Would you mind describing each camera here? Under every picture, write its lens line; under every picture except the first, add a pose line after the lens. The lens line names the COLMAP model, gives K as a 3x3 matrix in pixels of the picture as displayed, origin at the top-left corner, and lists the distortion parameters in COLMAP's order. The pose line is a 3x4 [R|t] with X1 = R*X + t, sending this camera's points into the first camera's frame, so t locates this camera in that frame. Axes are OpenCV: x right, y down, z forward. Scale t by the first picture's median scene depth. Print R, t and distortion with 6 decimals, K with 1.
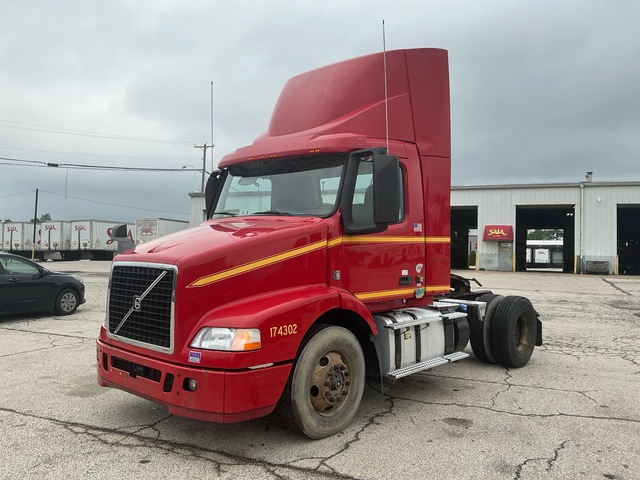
lens RADIAL K [[542.0, 0, 320.0], [0, 542.0, 240.0], [0, 0, 1]] dist [-0.000996, -0.001818]
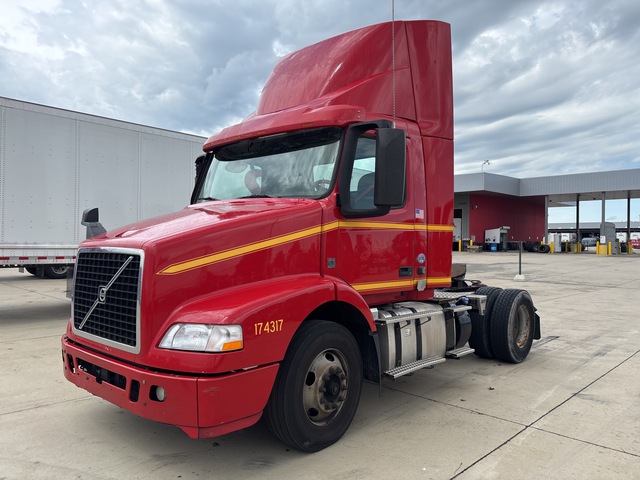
lens RADIAL K [[500.1, 0, 320.0], [0, 500.1, 240.0], [0, 0, 1]] dist [-0.004566, -0.002070]
pose [[0.999853, 0.004930, 0.016439, -0.002685], [-0.004990, 0.999981, 0.003612, 0.022416], [-0.016421, -0.003693, 0.999858, 0.176325]]
